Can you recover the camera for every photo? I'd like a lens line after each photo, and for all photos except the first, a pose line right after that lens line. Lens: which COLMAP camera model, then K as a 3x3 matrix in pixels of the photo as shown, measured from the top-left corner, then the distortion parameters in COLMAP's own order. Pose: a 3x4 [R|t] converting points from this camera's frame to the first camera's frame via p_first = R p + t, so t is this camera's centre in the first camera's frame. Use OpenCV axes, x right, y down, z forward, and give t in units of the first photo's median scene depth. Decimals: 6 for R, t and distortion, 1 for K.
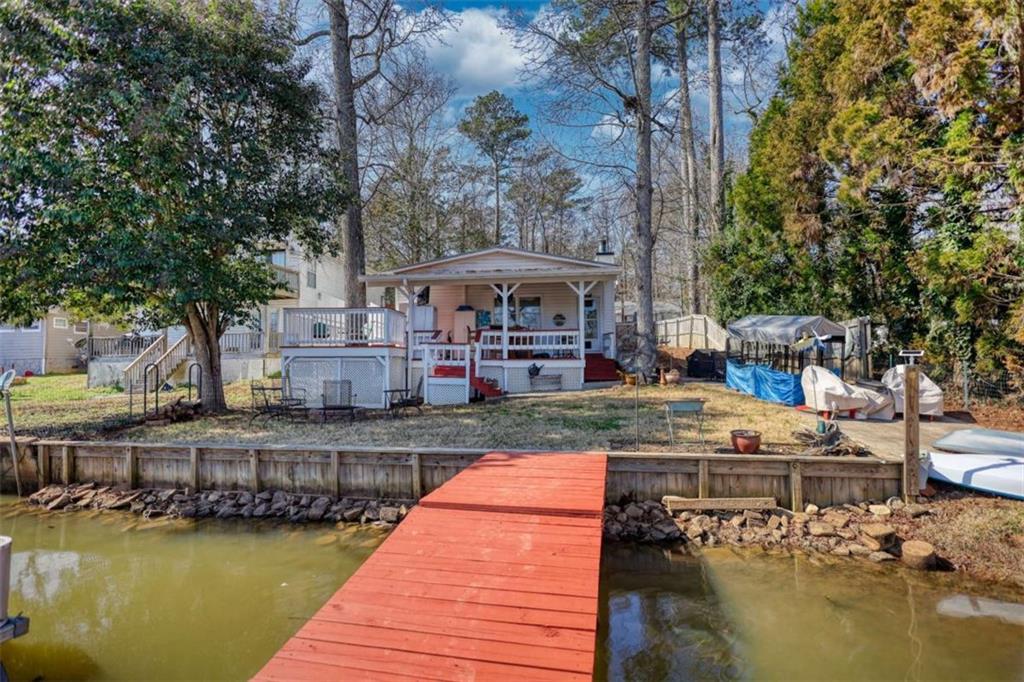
lens RADIAL K [[485.5, 0, 512.0], [0, 485.5, 341.0], [0, 0, 1]] dist [0.000053, 0.000018]
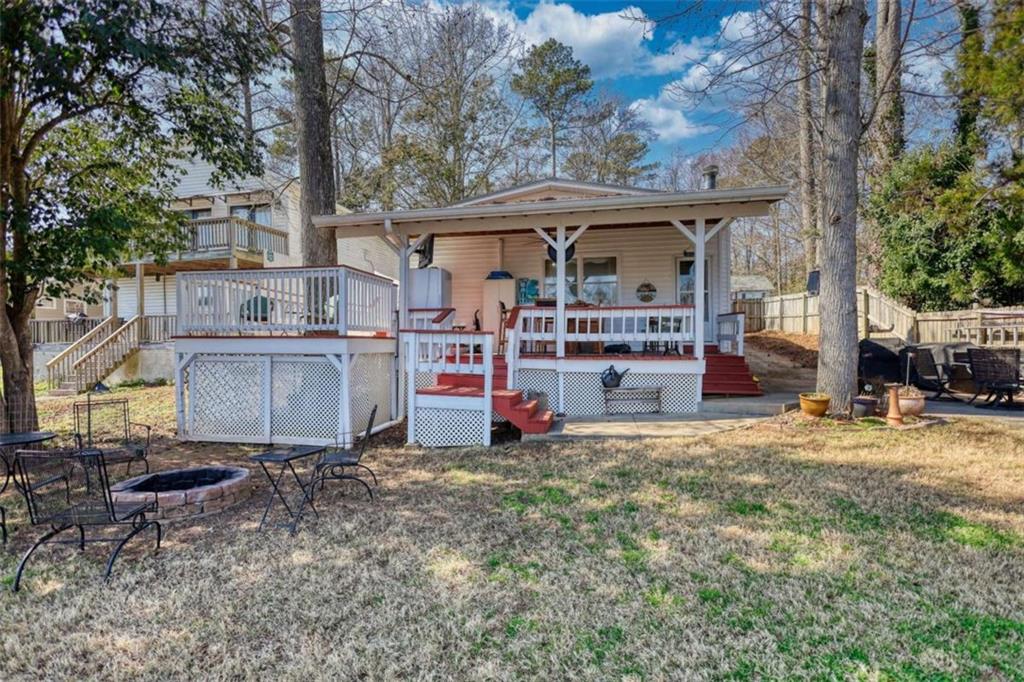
lens RADIAL K [[474.7, 0, 512.0], [0, 474.7, 341.0], [0, 0, 1]] dist [0.001936, 0.000205]
pose [[0.992894, 0.005058, -0.118899, -0.003924], [-0.000440, 0.999246, 0.038835, -0.004240], [0.119005, -0.038507, 0.992147, 0.418375]]
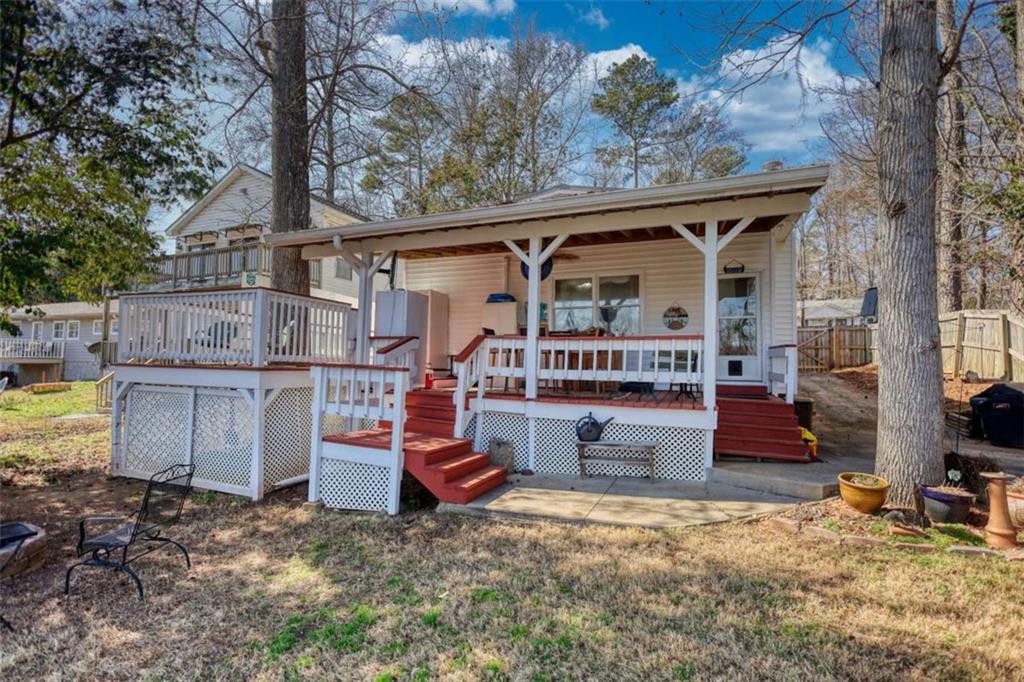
lens RADIAL K [[474.7, 0, 512.0], [0, 474.7, 341.0], [0, 0, 1]] dist [0.001936, 0.000205]
pose [[0.949191, 0.010756, -0.314517, 0.107623], [-0.014652, 0.999842, -0.010026, -0.013171], [0.314360, 0.014125, 0.949199, 0.544771]]
